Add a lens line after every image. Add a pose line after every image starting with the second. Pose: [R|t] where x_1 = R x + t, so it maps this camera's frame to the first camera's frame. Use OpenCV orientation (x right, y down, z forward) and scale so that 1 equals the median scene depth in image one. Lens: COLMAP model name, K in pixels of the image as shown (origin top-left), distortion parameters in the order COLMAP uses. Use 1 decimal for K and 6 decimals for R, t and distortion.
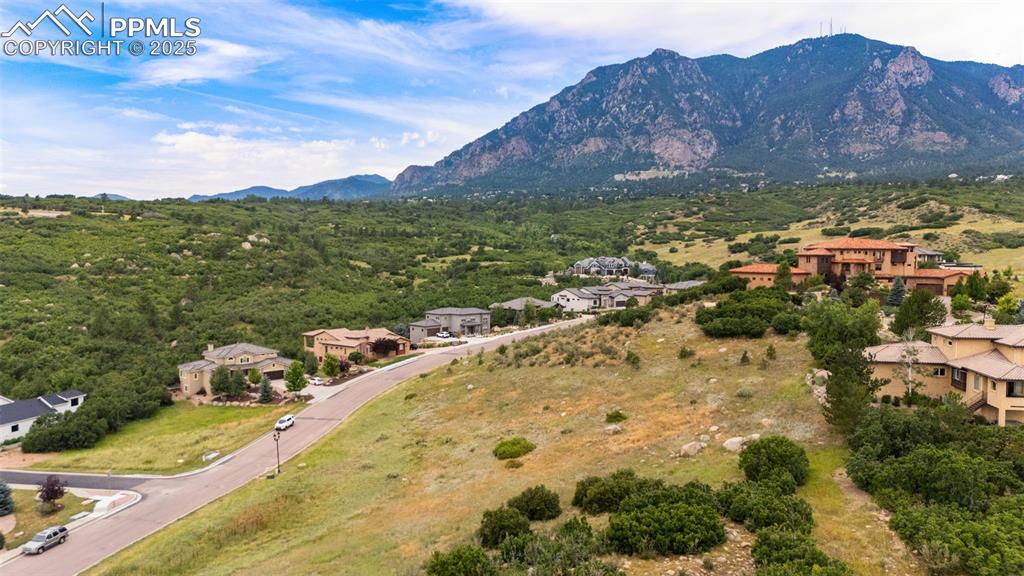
lens RADIAL K [[751.2, 0, 512.0], [0, 751.2, 288.0], [0, 0, 1]] dist [0.079233, -0.085932]
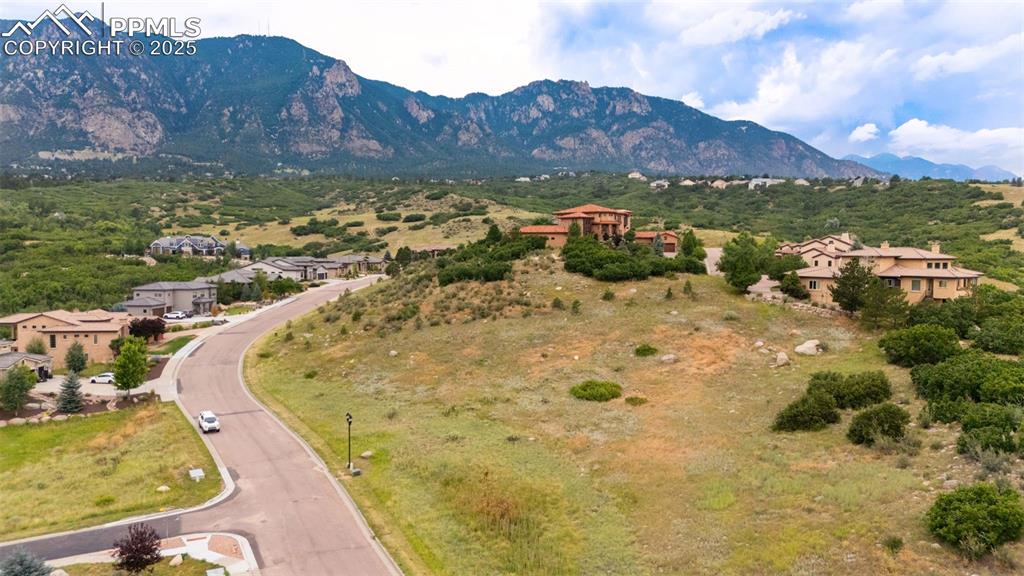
lens RADIAL K [[749.2, 0, 516.4], [0, 749.2, 287.9], [0, 0, 1]] dist [0.087807, -0.094127]
pose [[0.750880, -0.037043, 0.659399, -0.187952], [0.033492, 0.999277, 0.017997, 0.017544], [-0.659589, 0.008571, 0.751577, 0.097769]]
